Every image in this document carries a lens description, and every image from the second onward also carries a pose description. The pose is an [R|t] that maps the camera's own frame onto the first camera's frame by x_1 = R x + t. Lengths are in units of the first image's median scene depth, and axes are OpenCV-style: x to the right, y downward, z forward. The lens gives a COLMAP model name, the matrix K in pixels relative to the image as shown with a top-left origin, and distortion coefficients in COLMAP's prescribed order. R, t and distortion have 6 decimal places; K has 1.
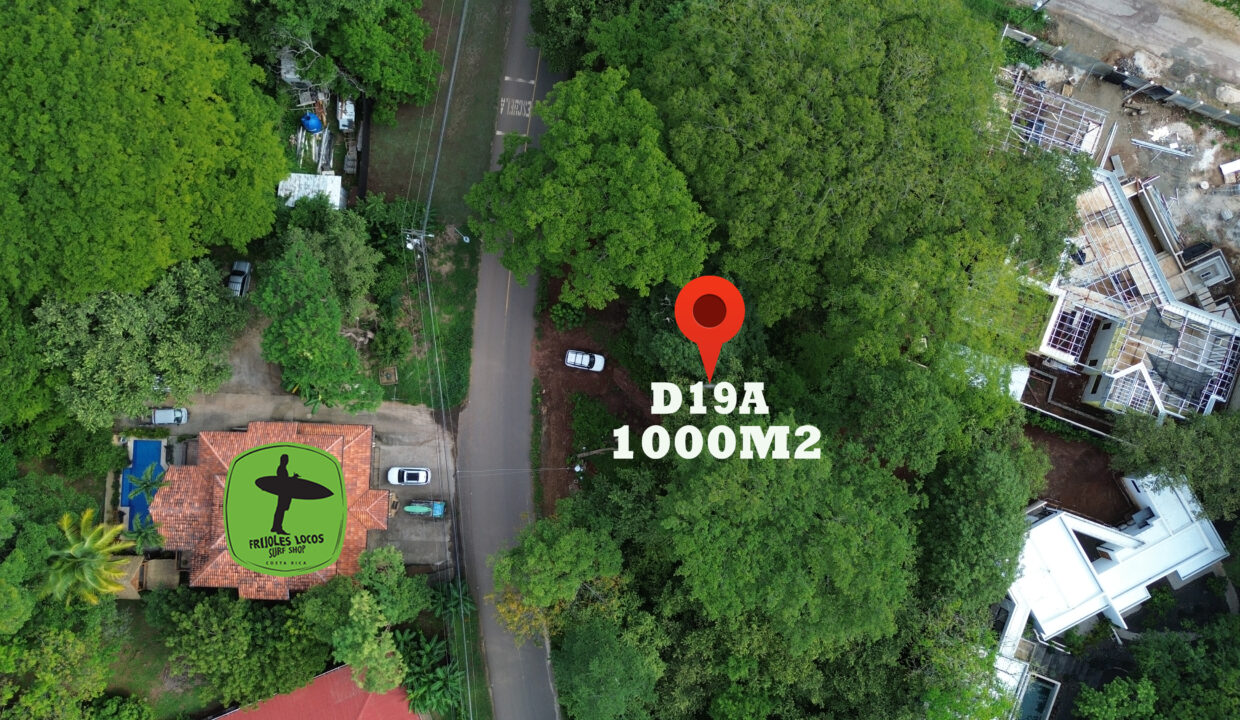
lens RADIAL K [[914.9, 0, 622.4], [0, 914.9, 358.2], [0, 0, 1]] dist [0.002002, 0.001374]
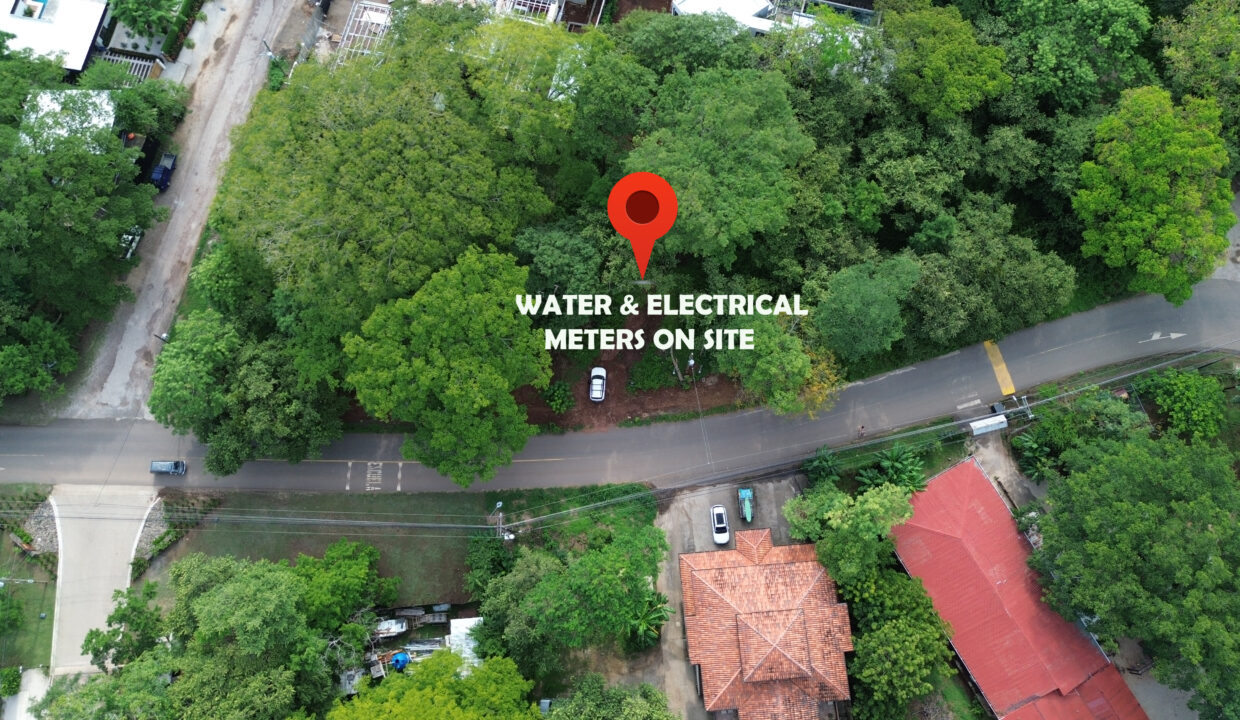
lens RADIAL K [[914.9, 0, 622.4], [0, 914.9, 358.2], [0, 0, 1]] dist [0.002002, 0.001374]
pose [[-0.118316, -0.962420, 0.244436, -0.303930], [0.992174, -0.104692, 0.068043, -0.042495], [-0.039896, 0.250574, 0.967275, -0.111850]]
